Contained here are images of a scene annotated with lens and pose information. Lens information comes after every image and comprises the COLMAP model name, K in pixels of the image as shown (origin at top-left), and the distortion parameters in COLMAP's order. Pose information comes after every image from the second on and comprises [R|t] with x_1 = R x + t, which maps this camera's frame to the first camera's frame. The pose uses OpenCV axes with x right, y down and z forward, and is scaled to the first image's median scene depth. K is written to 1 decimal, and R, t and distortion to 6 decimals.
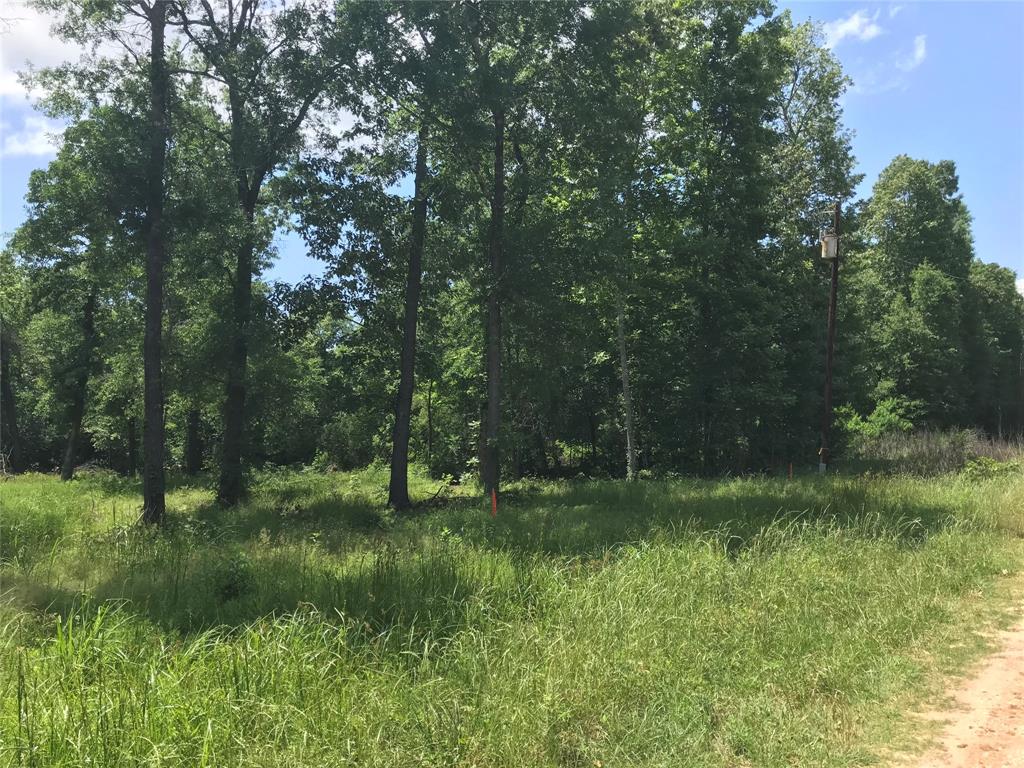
lens RADIAL K [[827.5, 0, 512.0], [0, 827.5, 384.0], [0, 0, 1]] dist [0.005244, 0.006622]
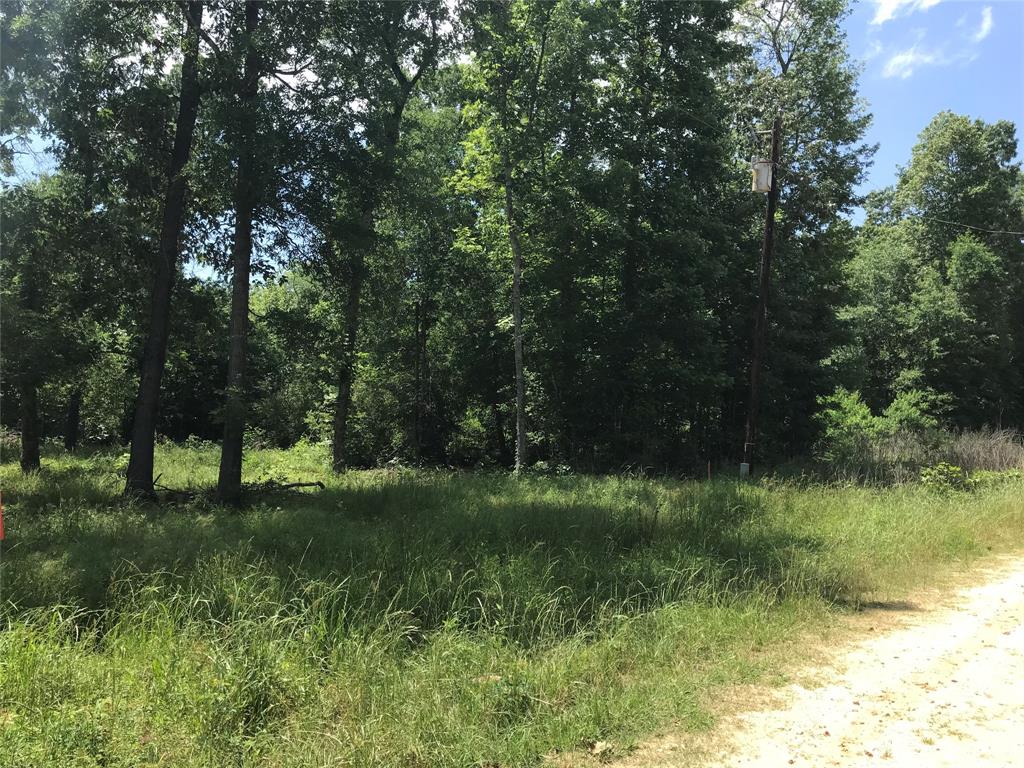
lens RADIAL K [[844.5, 0, 461.0], [0, 844.5, 388.5], [0, 0, 1]] dist [0.003755, -0.015063]
pose [[0.994485, 0.034608, -0.099000, 0.076842], [-0.031927, 0.999083, 0.028537, 0.005278], [0.099896, -0.025219, 0.994678, 0.082089]]
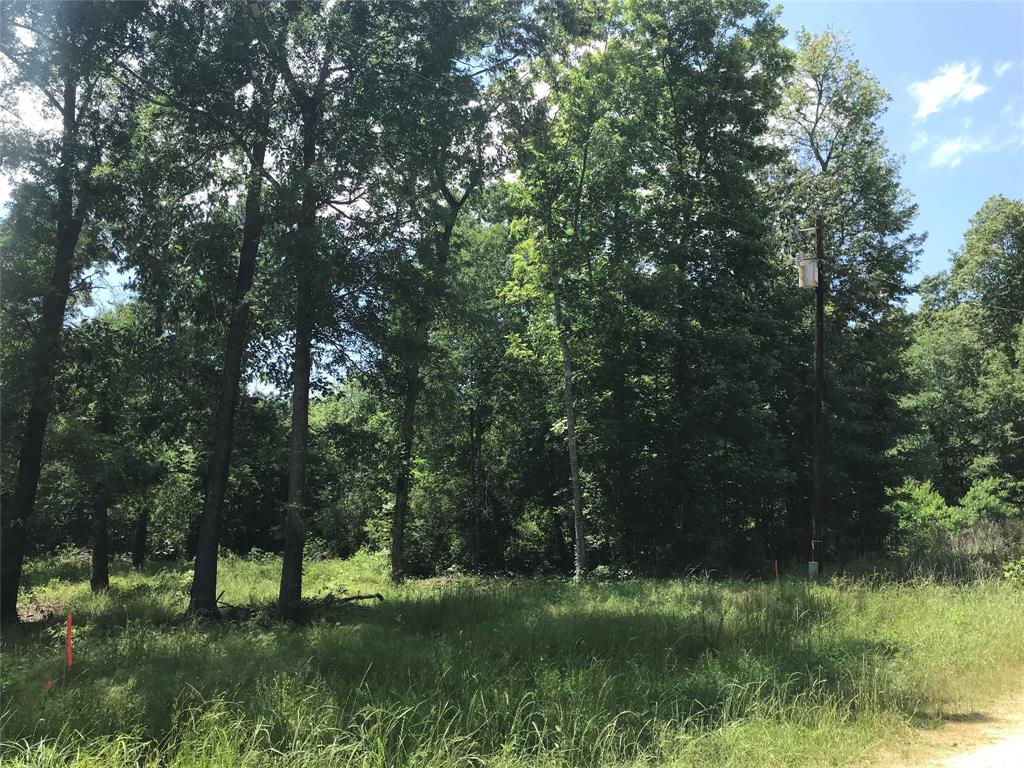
lens RADIAL K [[839.9, 0, 464.6], [0, 839.9, 381.8], [0, 0, 1]] dist [-0.001547, 0.004963]
pose [[0.986313, -0.014137, -0.164275, 0.078238], [-0.001605, 0.995448, -0.095298, 0.002952], [0.164874, 0.094257, 0.981800, 0.079582]]
